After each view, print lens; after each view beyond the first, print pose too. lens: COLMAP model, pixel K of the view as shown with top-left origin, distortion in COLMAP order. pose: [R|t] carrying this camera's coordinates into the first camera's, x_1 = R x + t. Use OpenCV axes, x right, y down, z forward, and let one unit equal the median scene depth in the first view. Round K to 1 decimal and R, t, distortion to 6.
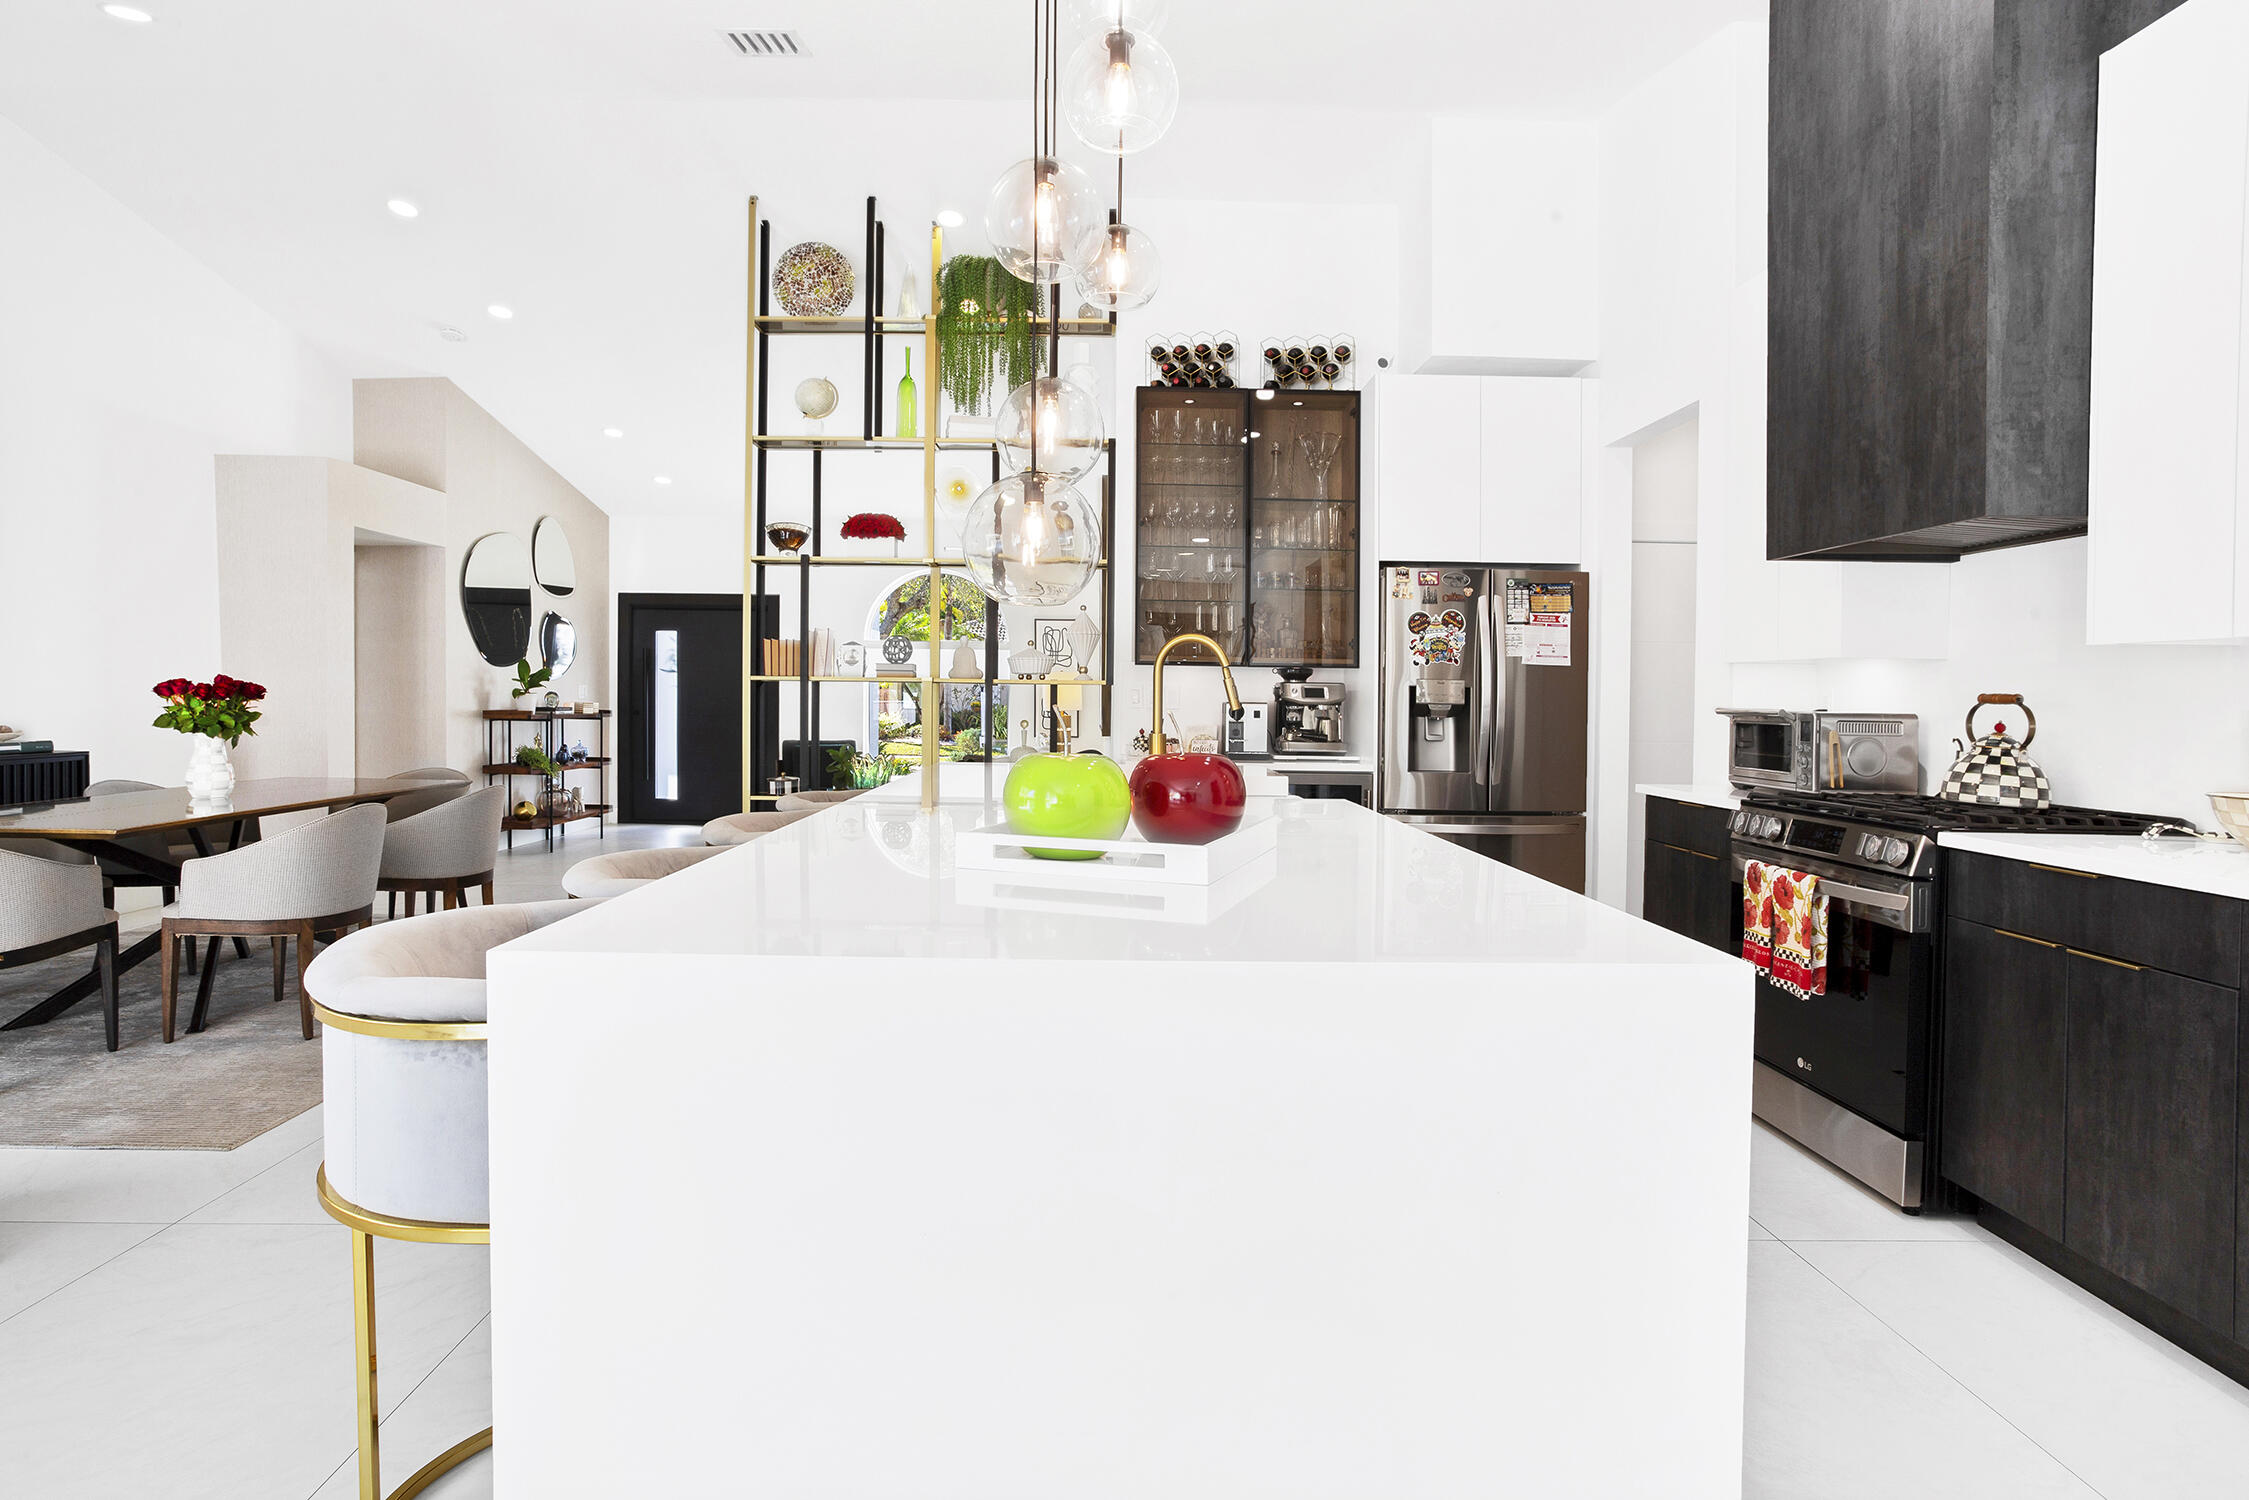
lens RADIAL K [[1151.0, 0, 1087.1], [0, 1151.0, 705.6], [0, 0, 1]] dist [-0.051118, 0.003875]
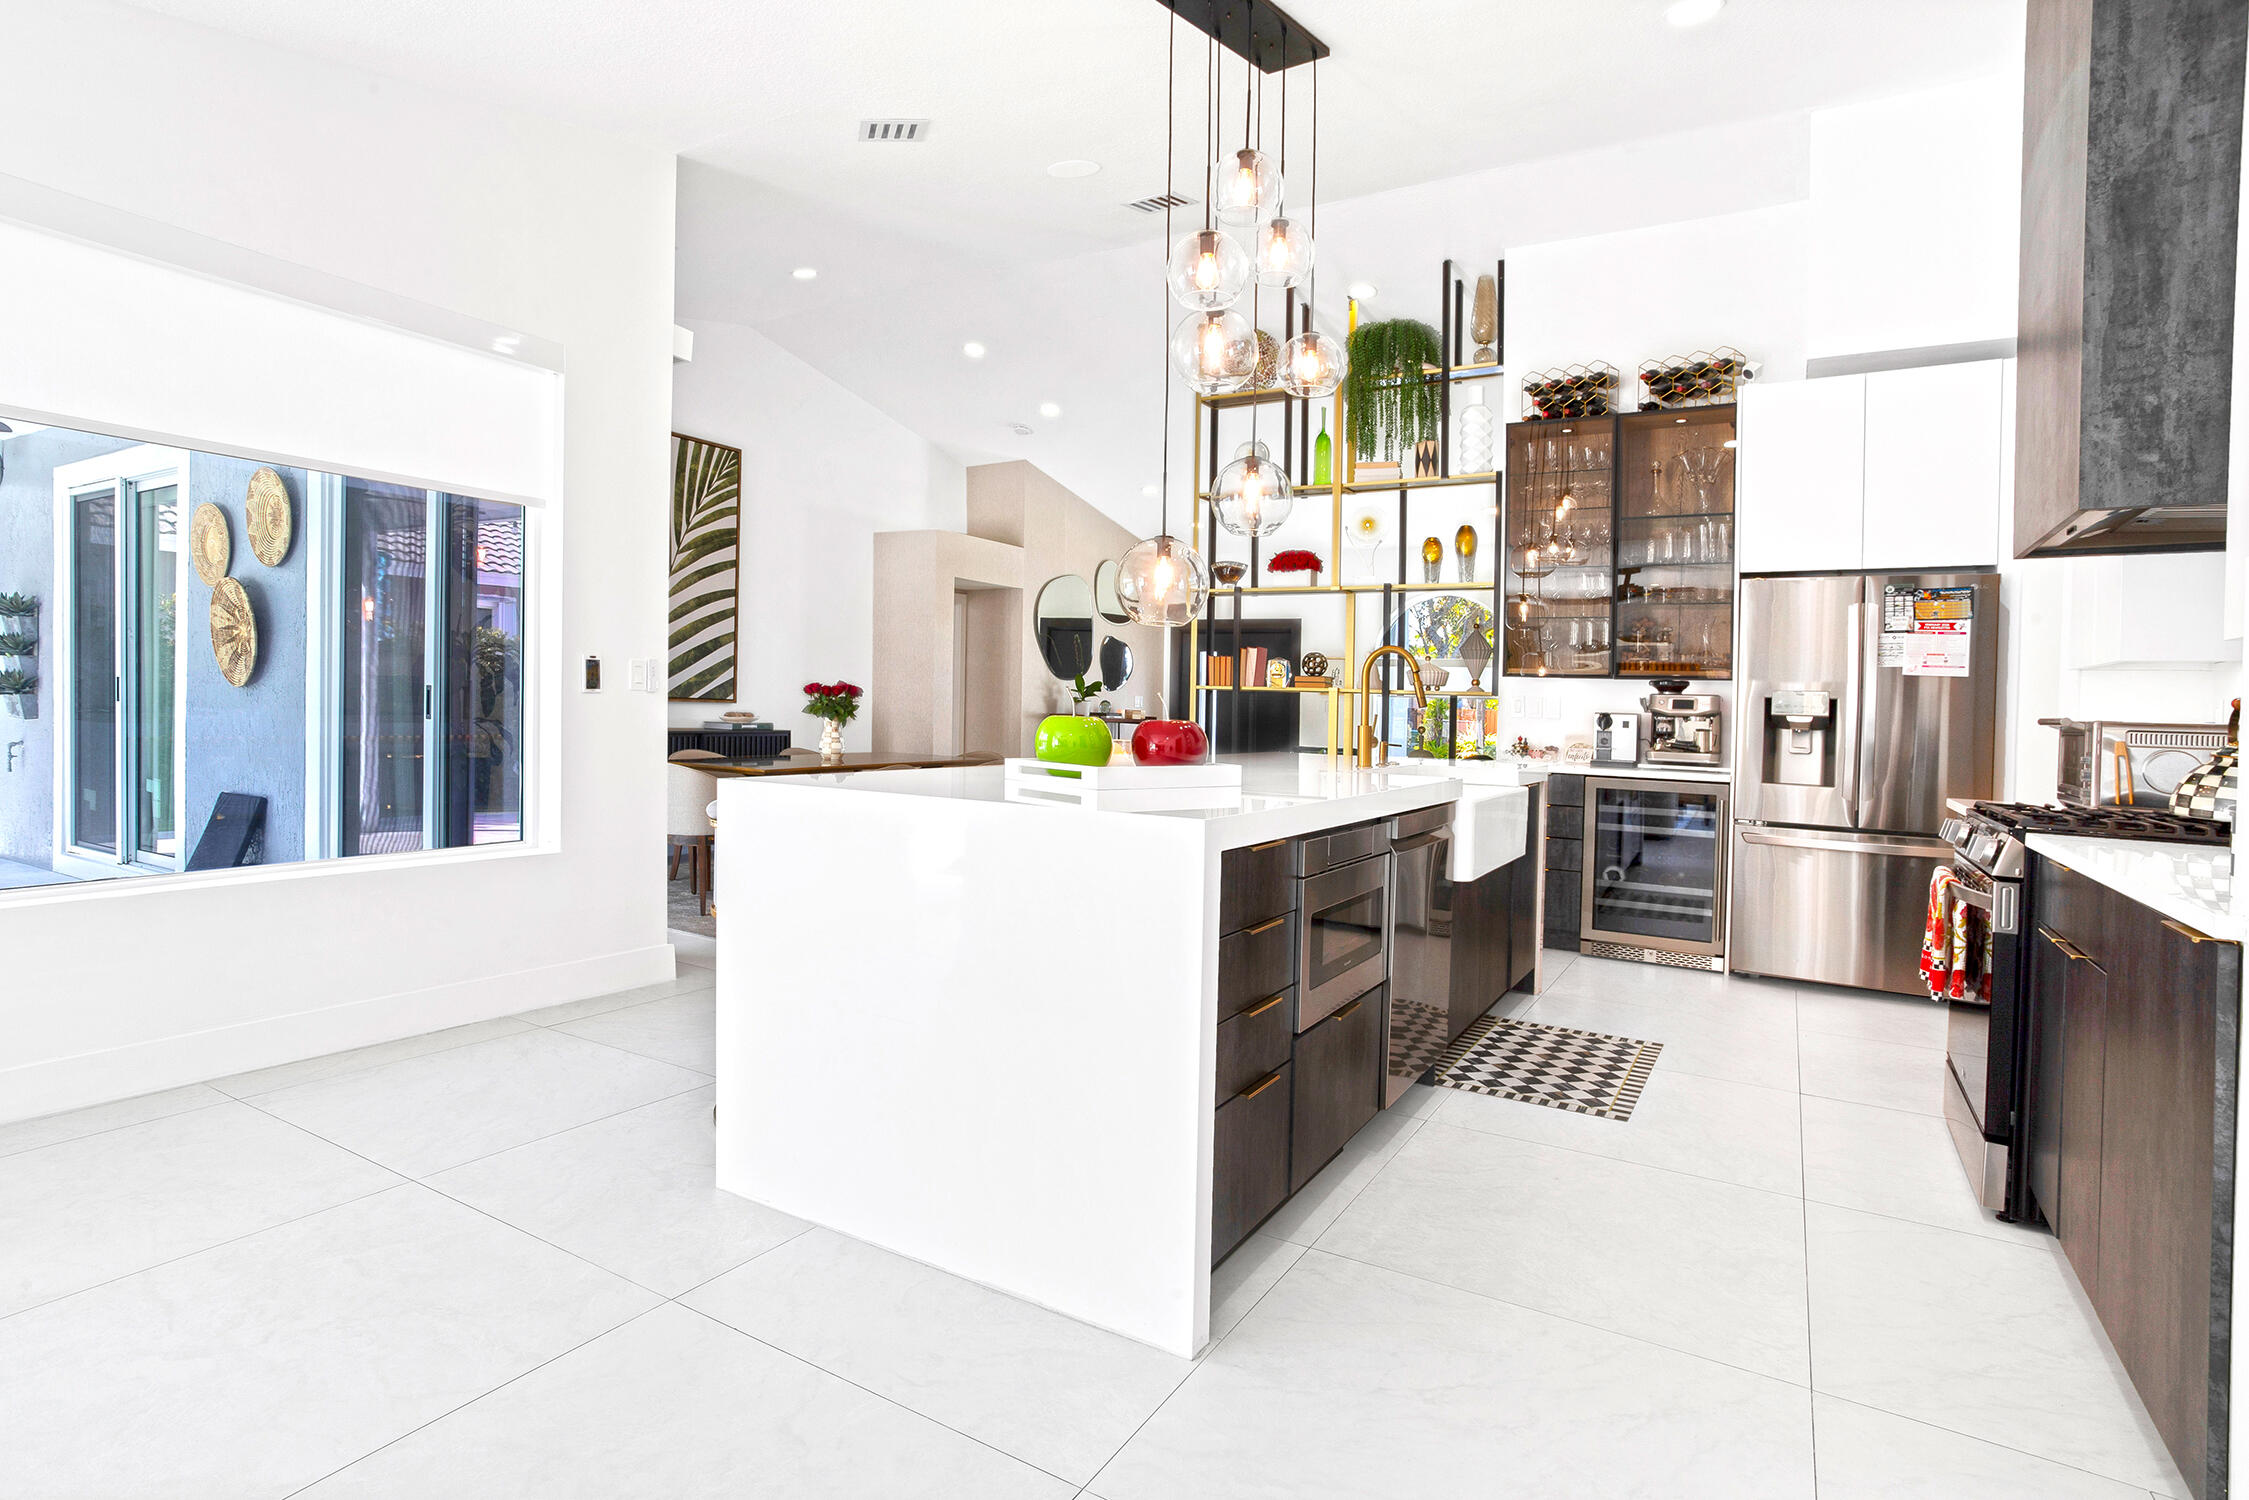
lens RADIAL K [[1151.0, 0, 1072.5], [0, 1151.0, 688.2], [0, 0, 1]] dist [-0.051118, 0.003875]
pose [[0.844274, 0.005305, -0.535885, 0.269308], [-0.024079, 0.999317, -0.028043, 0.015300], [0.535370, 0.036579, 0.843825, -0.127586]]
